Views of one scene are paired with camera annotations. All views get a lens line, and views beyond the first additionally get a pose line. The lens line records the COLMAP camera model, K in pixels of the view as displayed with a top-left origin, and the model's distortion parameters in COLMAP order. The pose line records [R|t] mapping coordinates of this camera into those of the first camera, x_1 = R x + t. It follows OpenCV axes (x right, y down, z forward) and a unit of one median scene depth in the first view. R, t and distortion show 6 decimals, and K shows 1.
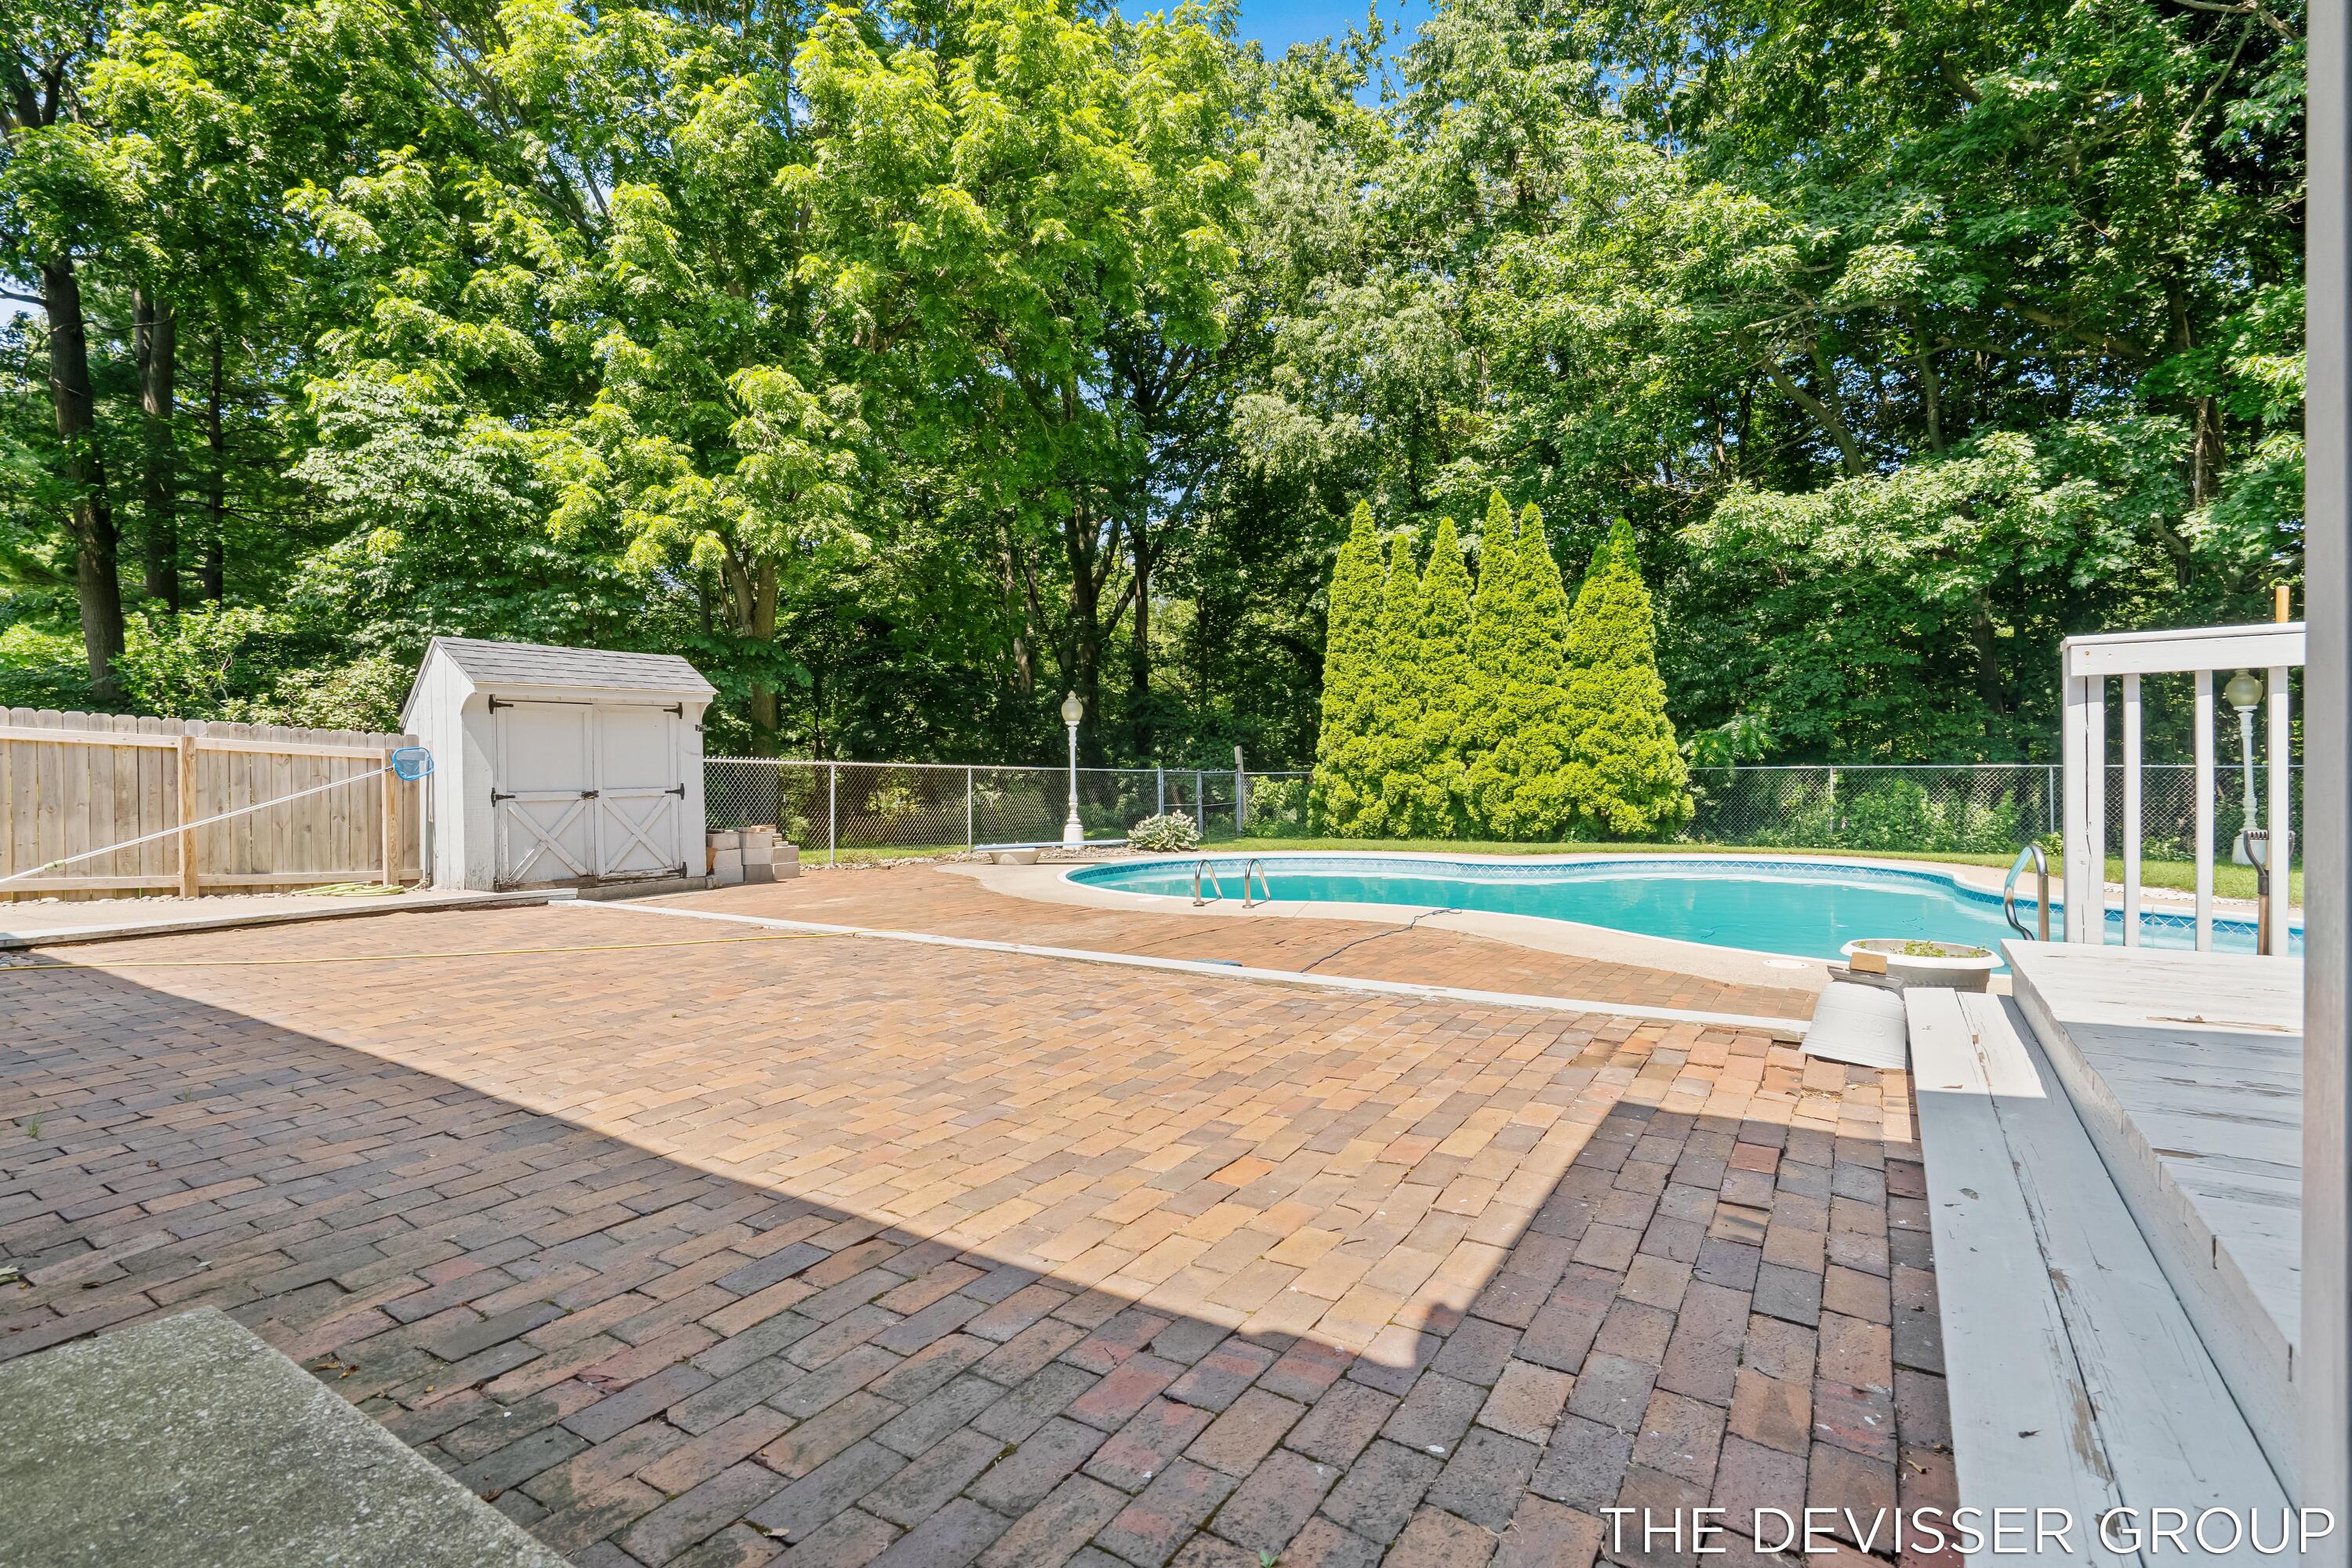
lens RADIAL K [[1088.7, 0, 1160.9], [0, 1088.7, 785.6], [0, 0, 1]] dist [-0.002758, 0.001254]
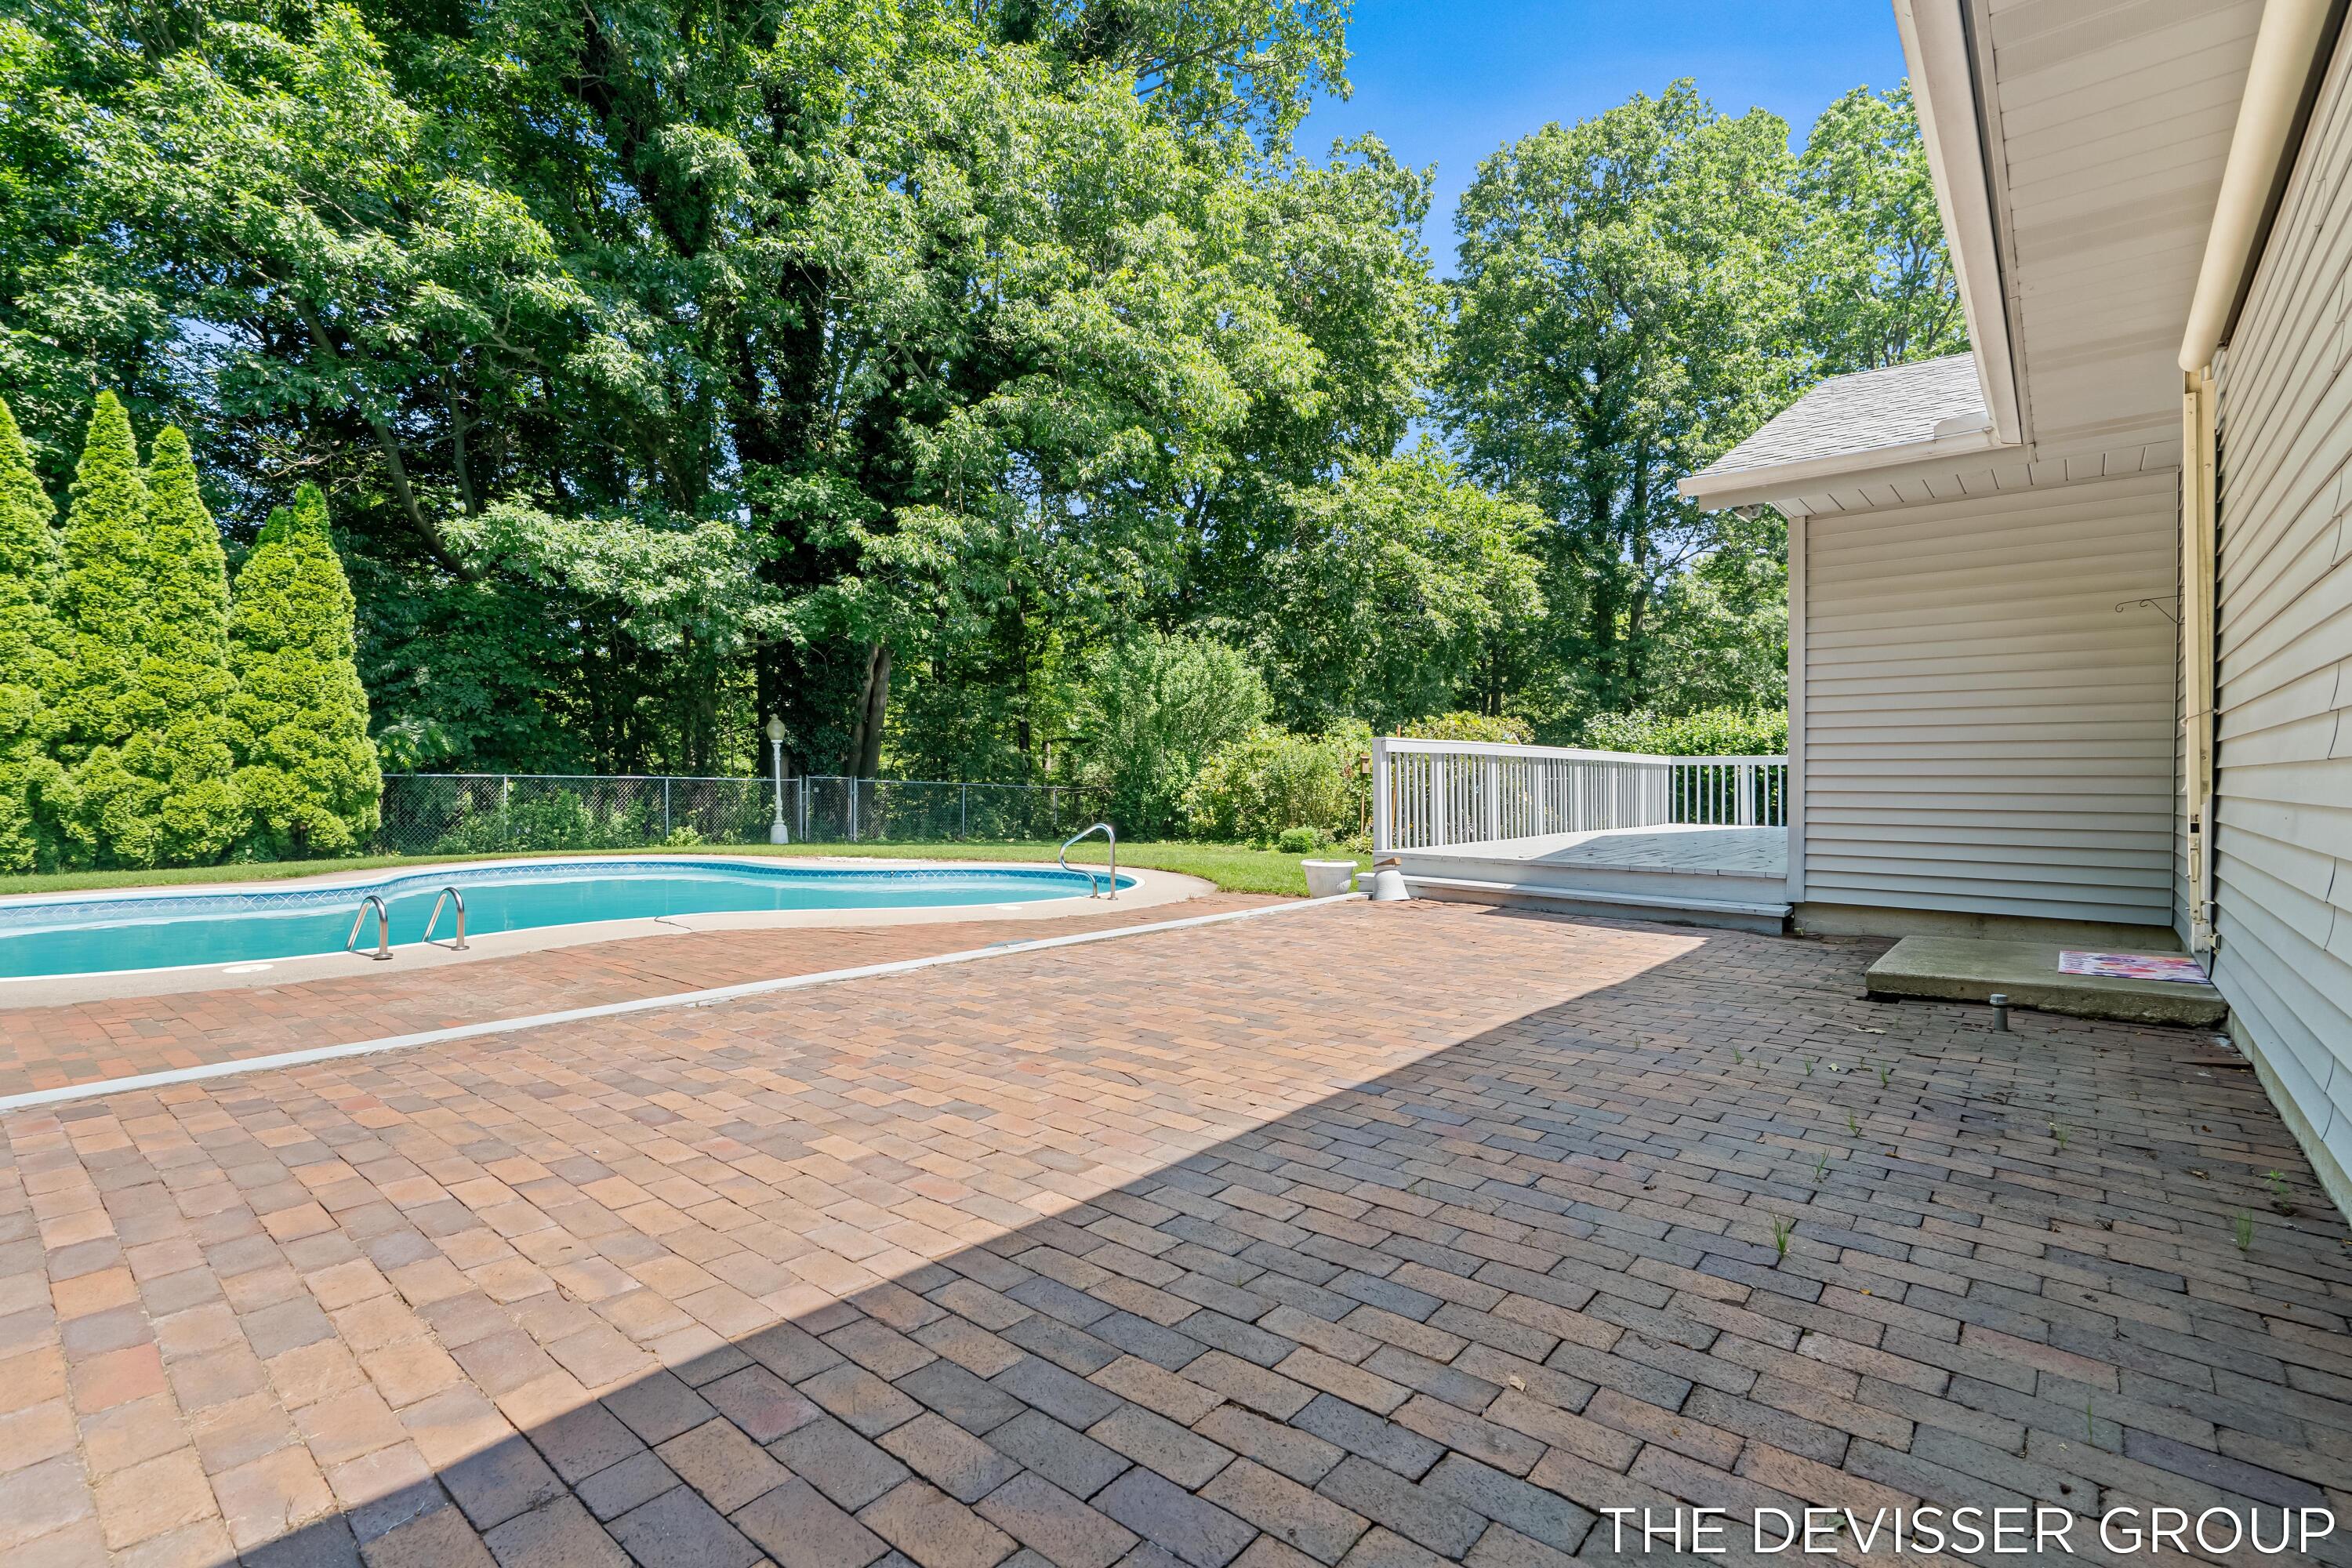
lens RADIAL K [[1088.7, 0, 1176.9], [0, 1088.7, 785.6], [0, 0, 1]] dist [-0.002758, 0.001254]
pose [[0.124066, 0.004272, 0.992265, -0.394030], [0.001544, 0.999989, -0.004499, -0.001651], [-0.992273, 0.002090, 0.124058, 0.239983]]
